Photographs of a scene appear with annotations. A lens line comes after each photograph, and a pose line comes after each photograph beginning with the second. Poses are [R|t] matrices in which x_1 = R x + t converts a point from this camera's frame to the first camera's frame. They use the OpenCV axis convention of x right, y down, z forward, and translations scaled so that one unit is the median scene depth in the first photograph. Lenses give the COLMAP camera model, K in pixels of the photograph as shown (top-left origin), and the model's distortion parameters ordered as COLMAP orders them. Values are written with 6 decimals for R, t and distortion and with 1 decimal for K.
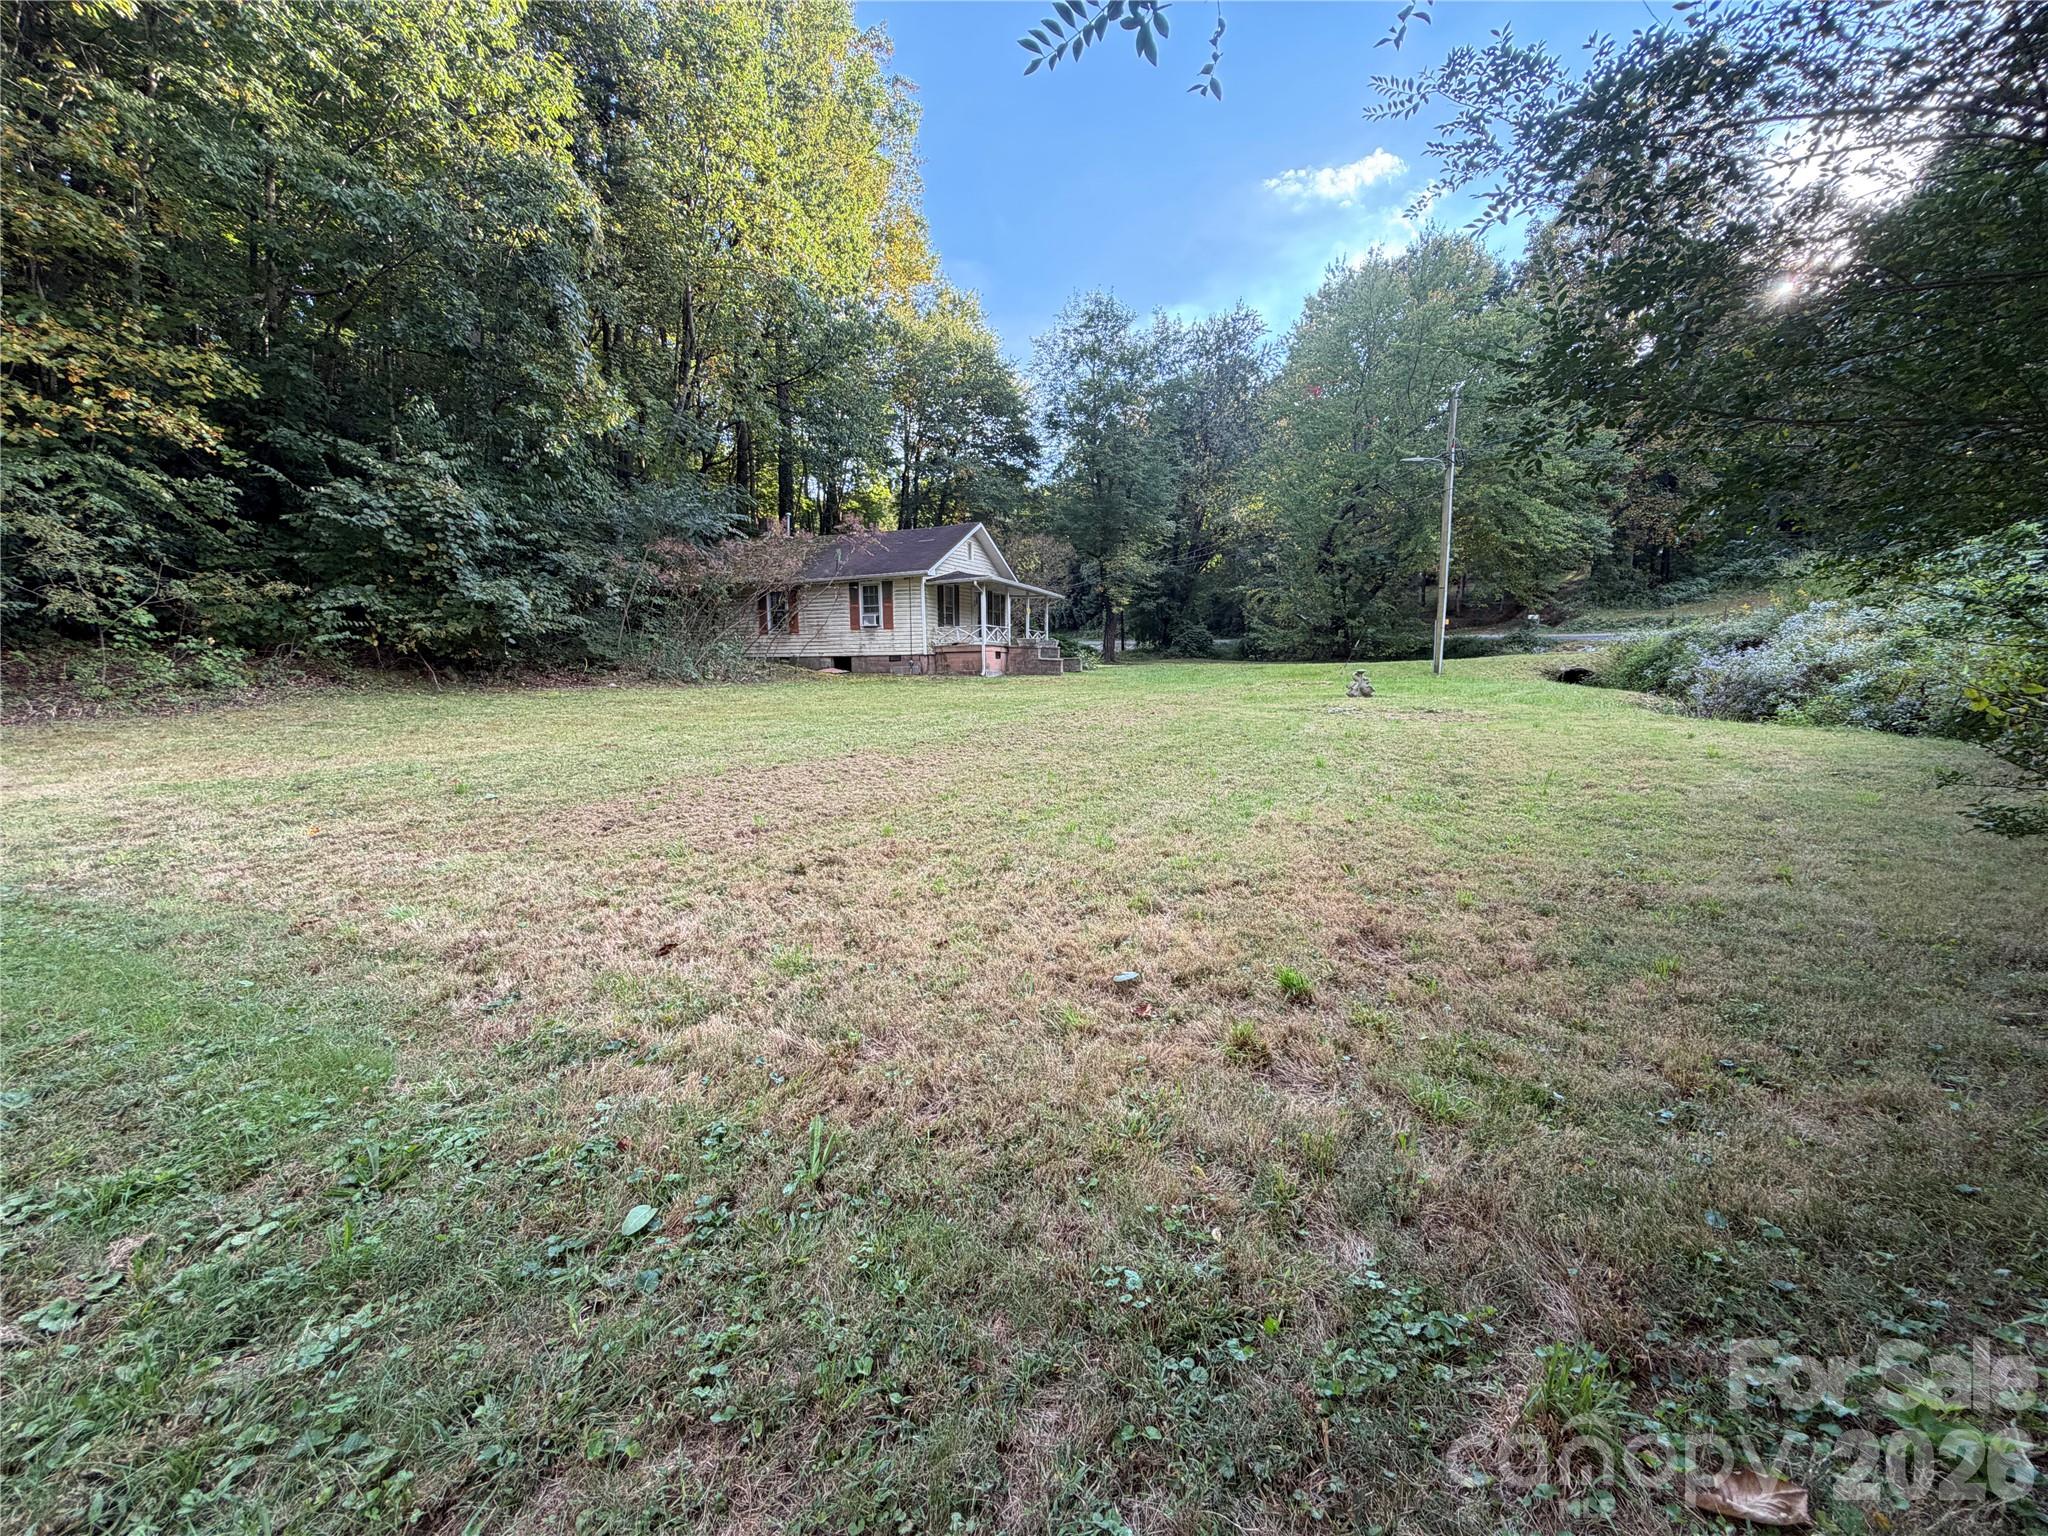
lens RADIAL K [[823.2, 0, 1018.5], [0, 823.2, 772.2], [0, 0, 1]] dist [0.000353, -0.000164]
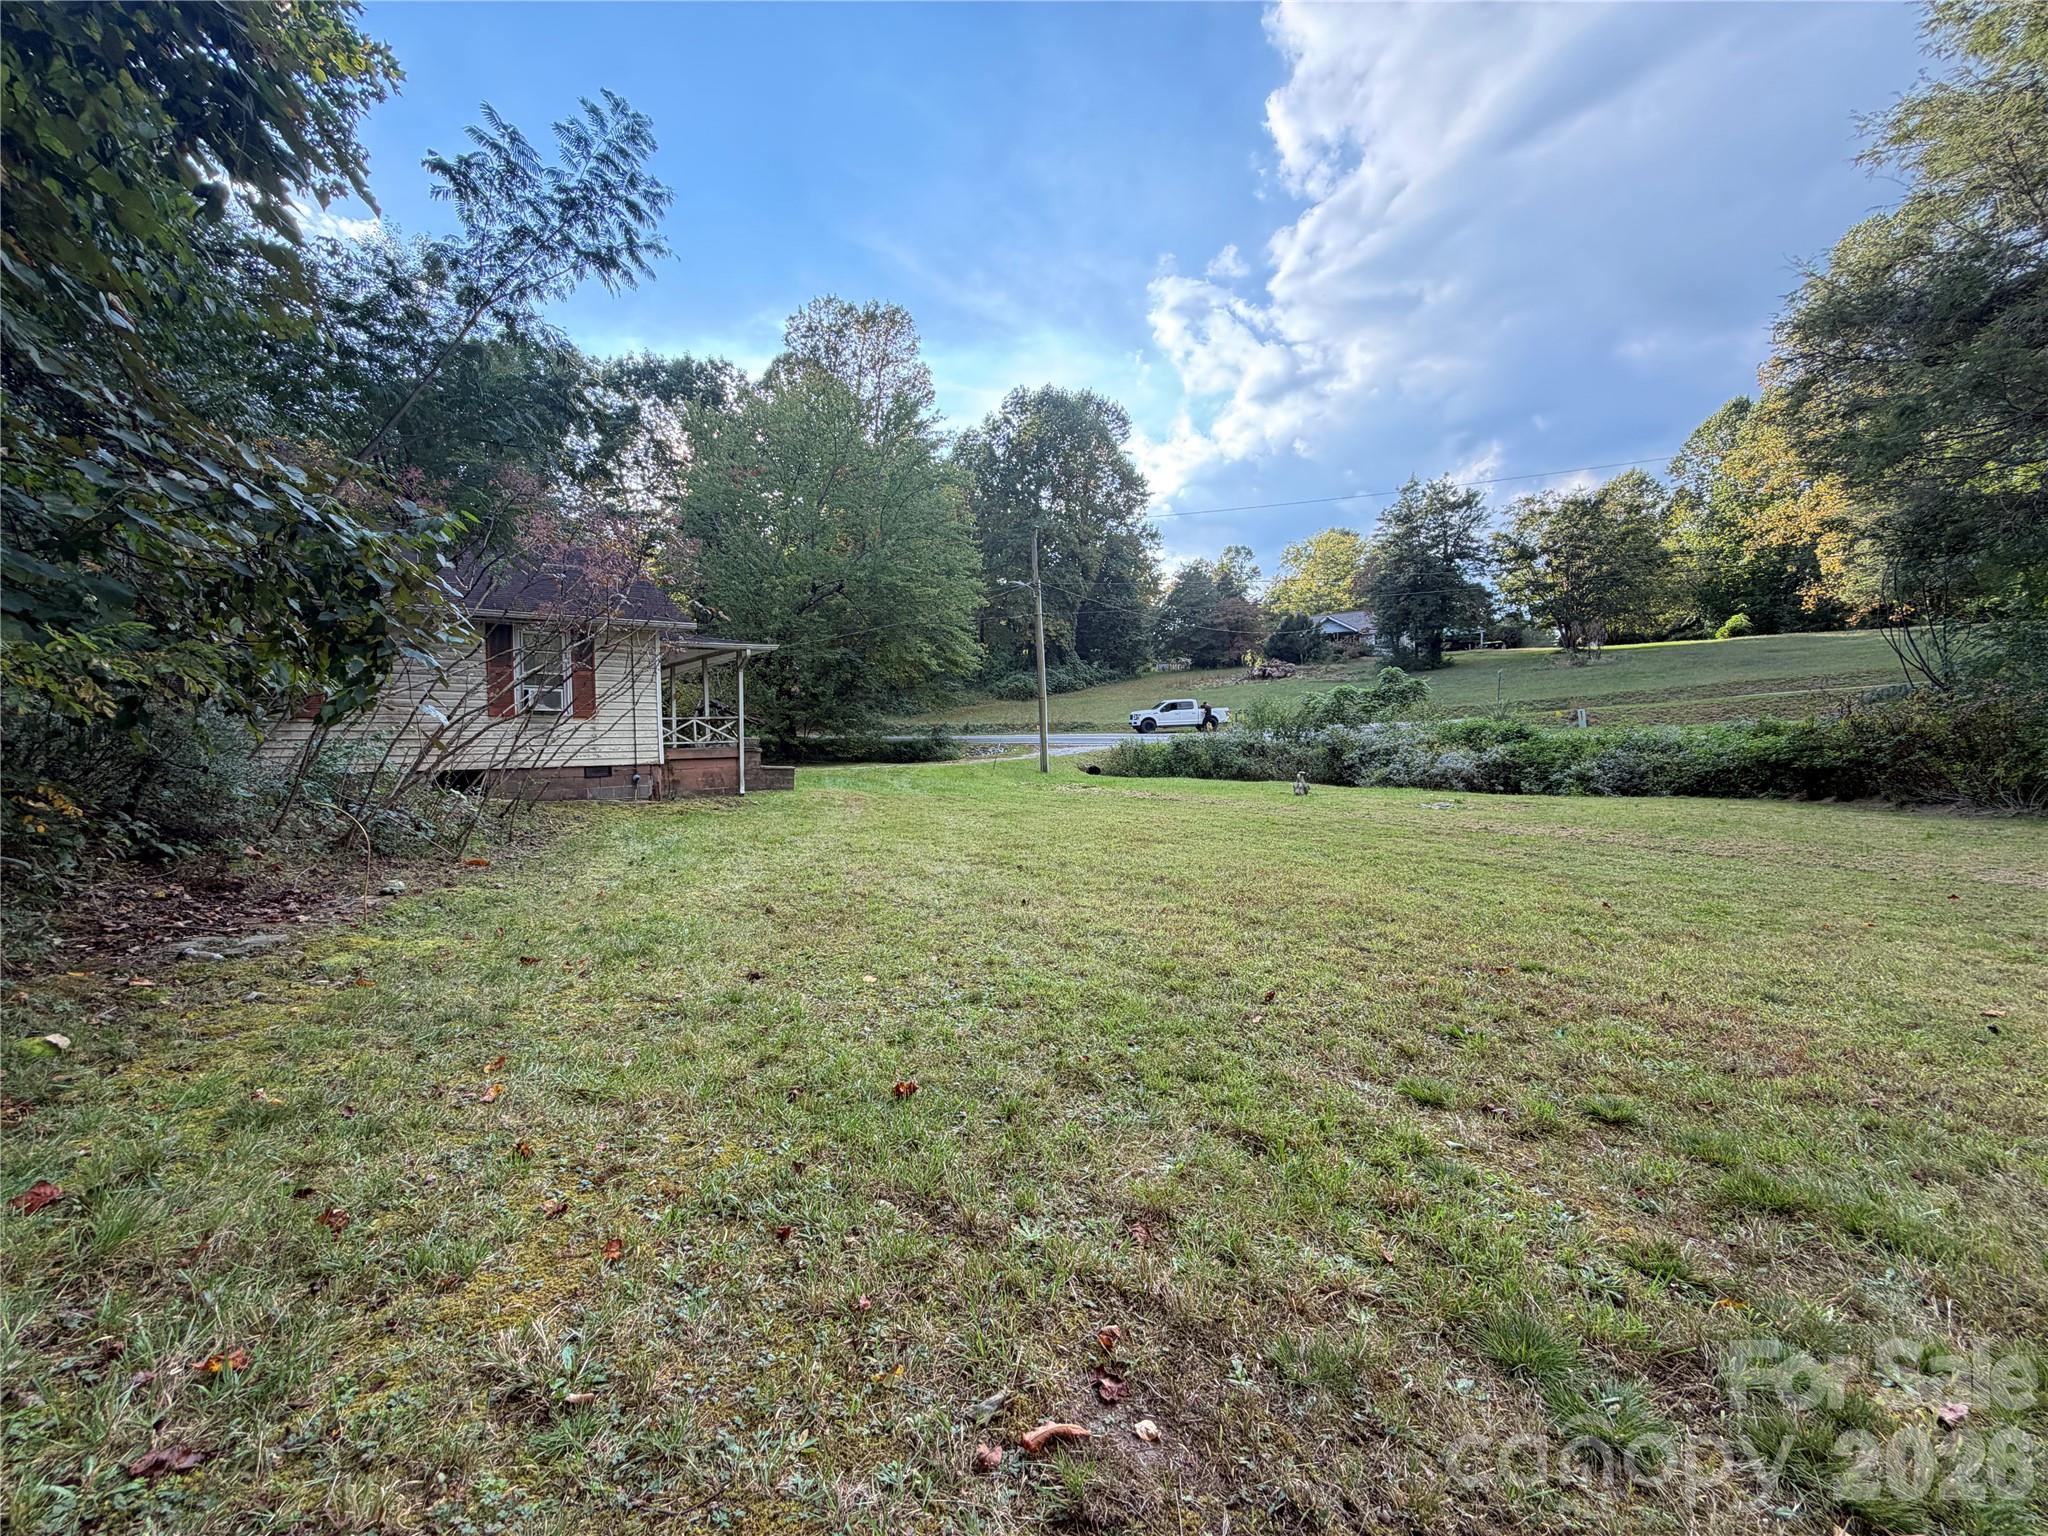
lens RADIAL K [[820.4, 0, 1017.7], [0, 820.4, 766.6], [0, 0, 1]] dist [0.000335, 0.000840]
pose [[0.475325, -0.022618, 0.879520, -0.532631], [0.129665, 0.990554, -0.044603, -0.089073], [-0.870203, 0.135244, 0.473768, 0.549414]]
